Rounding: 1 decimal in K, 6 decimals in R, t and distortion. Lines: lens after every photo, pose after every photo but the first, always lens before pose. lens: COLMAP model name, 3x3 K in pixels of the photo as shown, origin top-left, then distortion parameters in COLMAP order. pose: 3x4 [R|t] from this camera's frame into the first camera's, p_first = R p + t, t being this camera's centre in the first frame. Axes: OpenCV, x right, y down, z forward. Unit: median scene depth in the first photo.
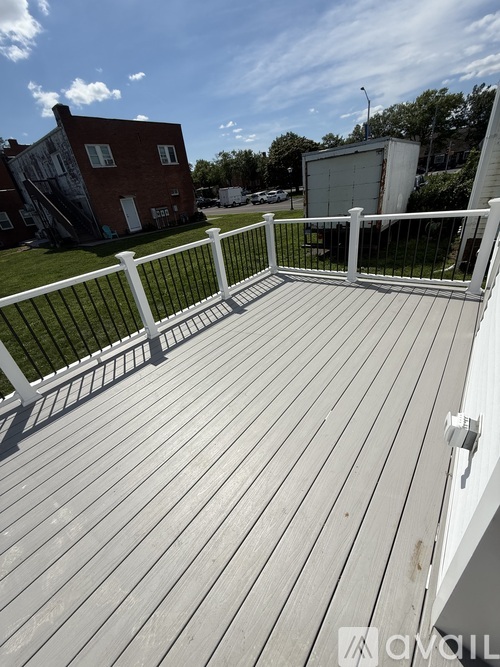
lens RADIAL K [[268.0, 0, 250.0], [0, 268.0, 333.5], [0, 0, 1]] dist [0.006809, 0.000498]
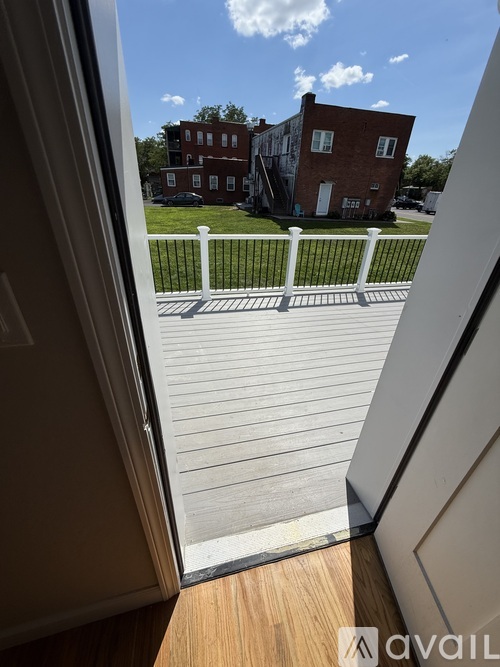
lens RADIAL K [[268.0, 0, 250.0], [0, 268.0, 333.5], [0, 0, 1]] dist [0.006809, 0.000498]
pose [[0.788518, 0.428858, -0.440817, 0.115576], [-0.414135, 0.900157, 0.134946, 0.060311], [0.454677, 0.076150, 0.887395, -0.173849]]
